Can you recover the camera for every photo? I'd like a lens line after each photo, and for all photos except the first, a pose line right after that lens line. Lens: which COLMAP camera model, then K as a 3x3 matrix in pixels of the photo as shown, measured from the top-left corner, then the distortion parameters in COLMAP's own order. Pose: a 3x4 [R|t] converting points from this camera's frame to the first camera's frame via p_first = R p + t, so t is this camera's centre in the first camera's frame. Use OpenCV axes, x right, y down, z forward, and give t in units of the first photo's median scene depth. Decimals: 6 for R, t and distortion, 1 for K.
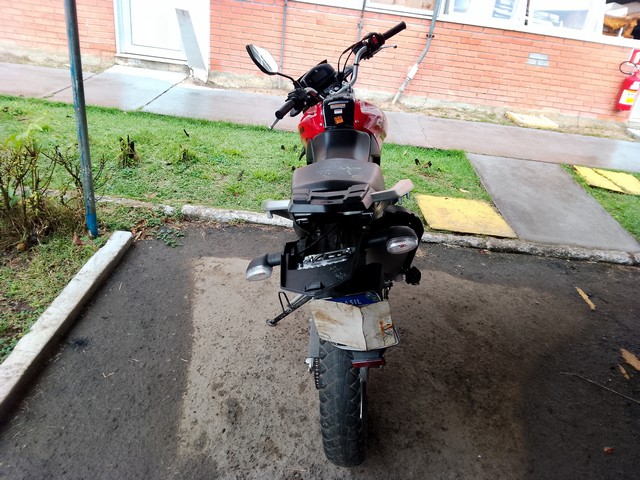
lens RADIAL K [[463.2, 0, 314.7], [0, 463.2, 230.2], [0, 0, 1]] dist [0.047551, -0.070969]
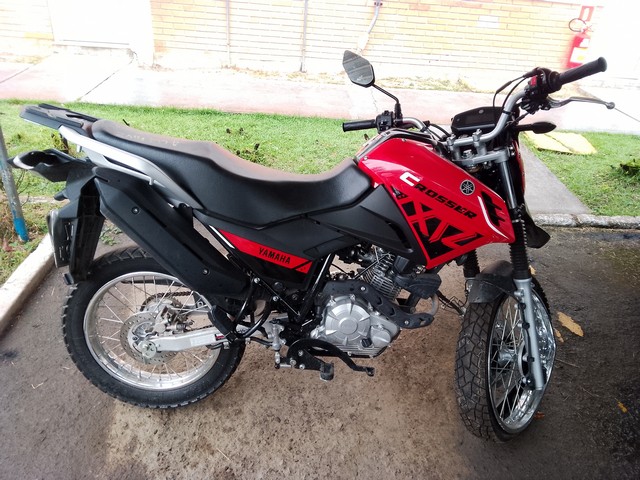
lens RADIAL K [[463.2, 0, 314.7], [0, 463.2, 230.2], [0, 0, 1]] dist [0.047551, -0.070969]
pose [[0.996295, -0.075648, 0.040900, 0.061038], [0.073271, 0.995693, 0.056804, -0.014265], [-0.045021, -0.053597, 0.997547, 0.006277]]
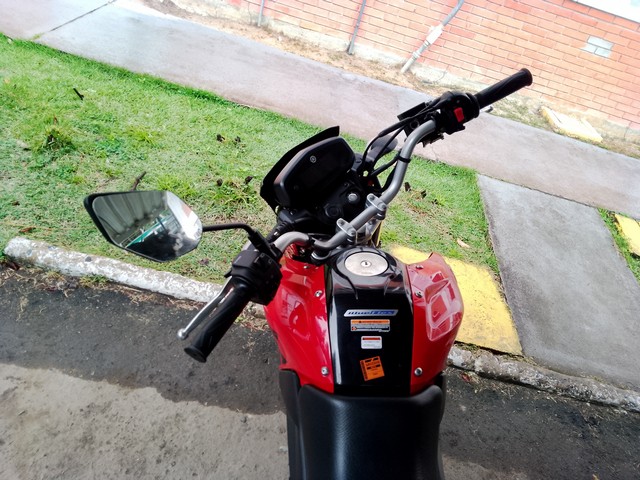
lens RADIAL K [[463.2, 0, 314.7], [0, 463.2, 230.2], [0, 0, 1]] dist [0.047551, -0.070969]
pose [[0.986669, 0.161121, 0.022877, 0.083243], [-0.162710, 0.974129, 0.156836, -0.188530], [0.002984, -0.158468, 0.987360, 0.319136]]
